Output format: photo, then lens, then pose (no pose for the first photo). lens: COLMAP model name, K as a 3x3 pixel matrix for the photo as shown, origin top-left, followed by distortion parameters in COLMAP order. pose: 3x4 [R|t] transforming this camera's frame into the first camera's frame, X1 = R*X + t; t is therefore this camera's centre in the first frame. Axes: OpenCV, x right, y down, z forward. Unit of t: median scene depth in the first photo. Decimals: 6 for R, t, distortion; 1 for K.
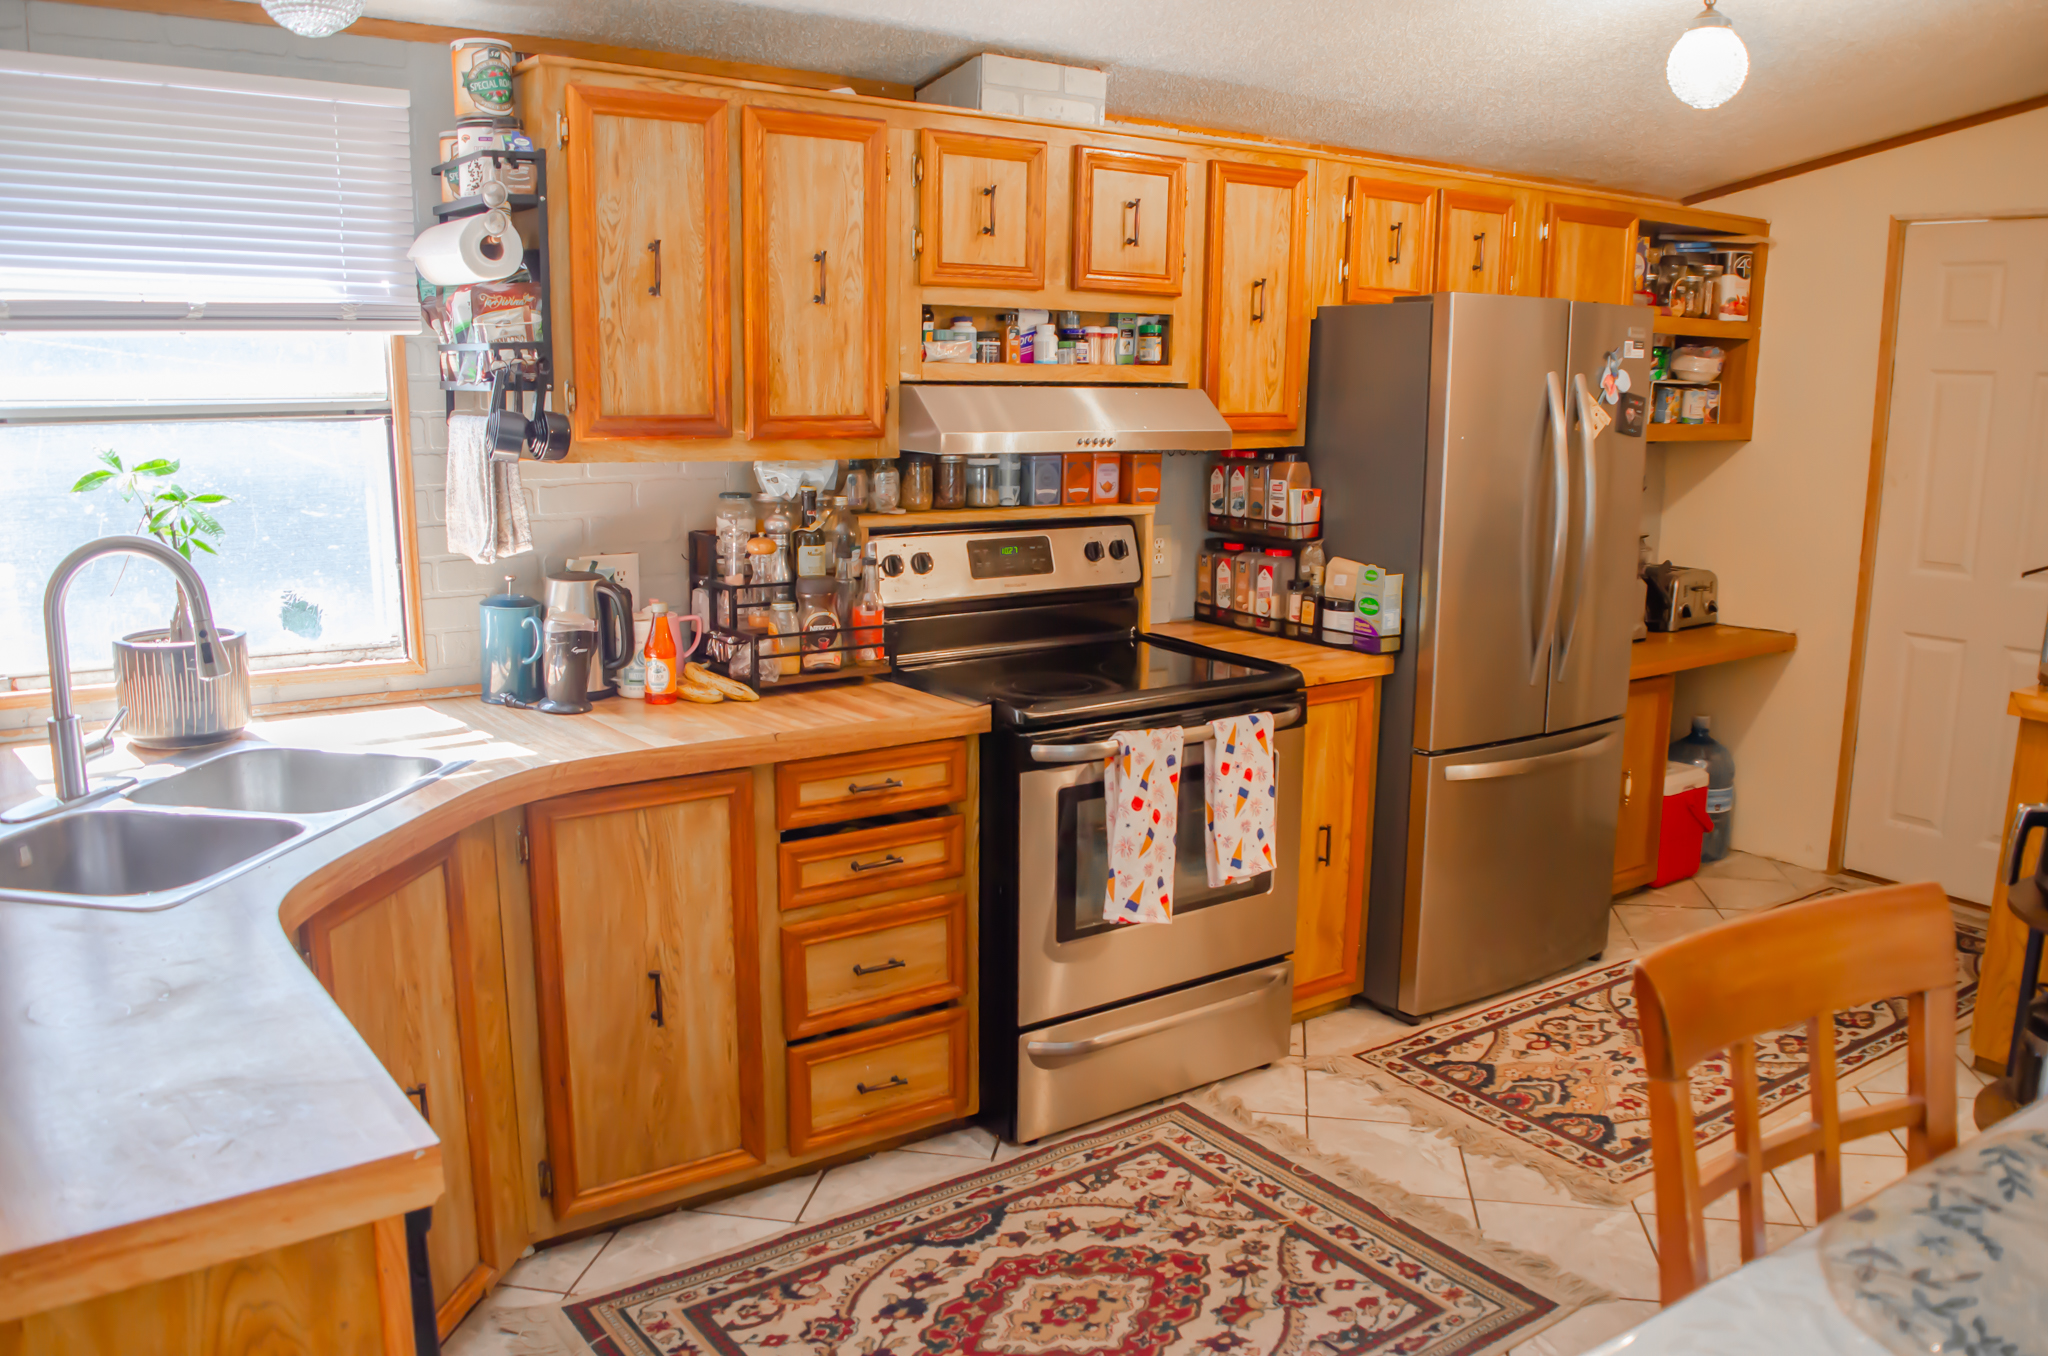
lens RADIAL K [[1612.7, 0, 1023.9], [0, 1612.7, 680.4], [0, 0, 1]] dist [-0.096814, 0.024353]
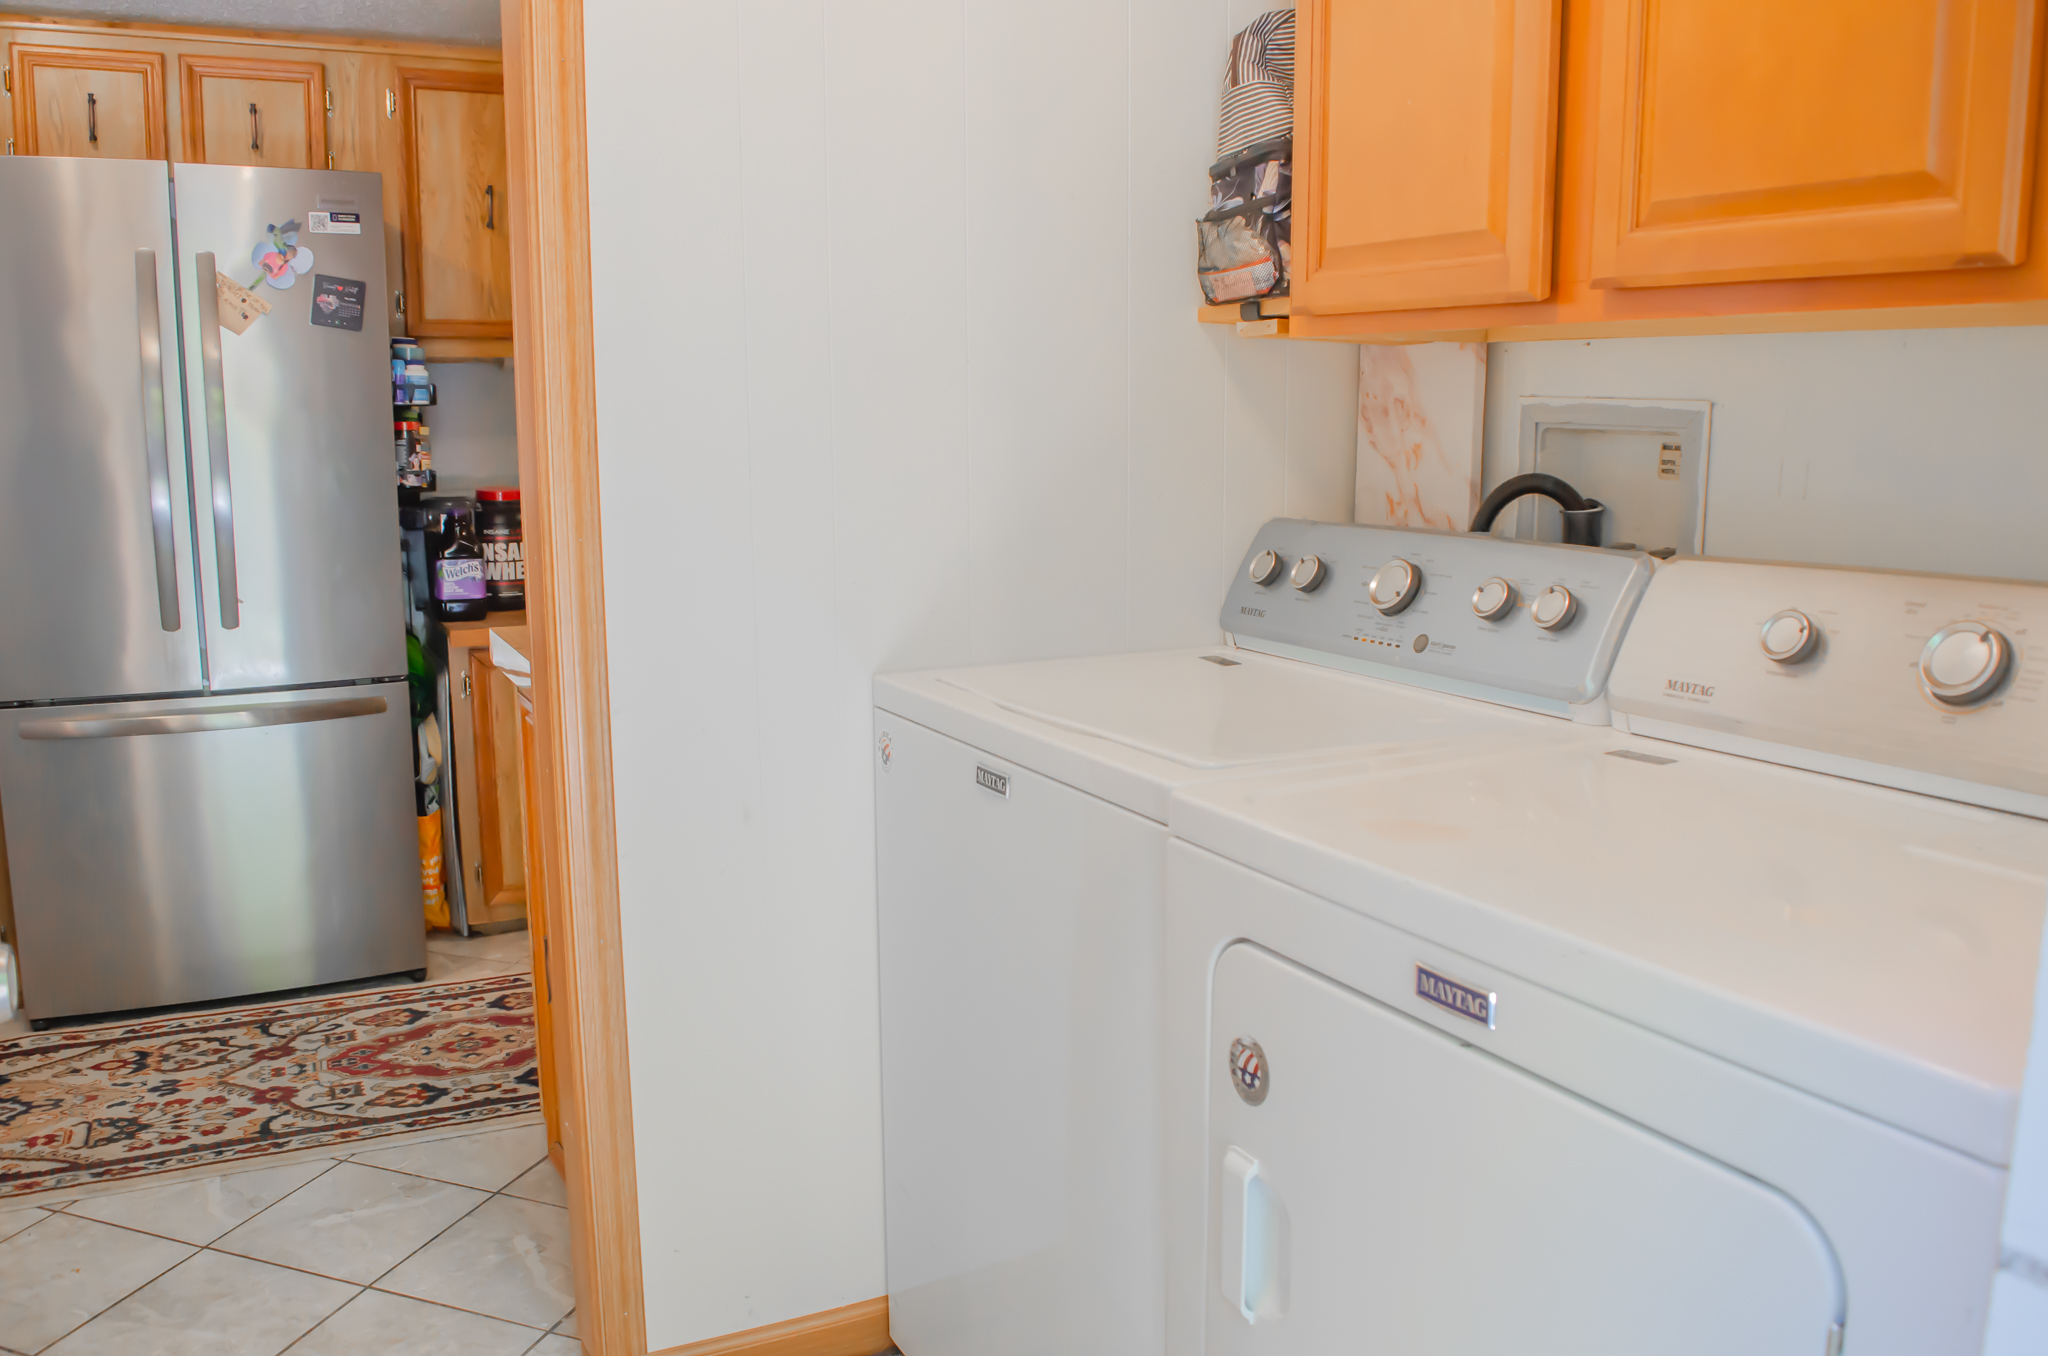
lens RADIAL K [[1612.7, 0, 1022.5], [0, 1612.7, 681.5], [0, 0, 1]] dist [-0.096814, 0.024353]
pose [[0.989131, 0.022001, -0.145382, 0.878811], [-0.026053, 0.999322, -0.026027, 0.039824], [0.144711, 0.029532, 0.989033, 0.263511]]
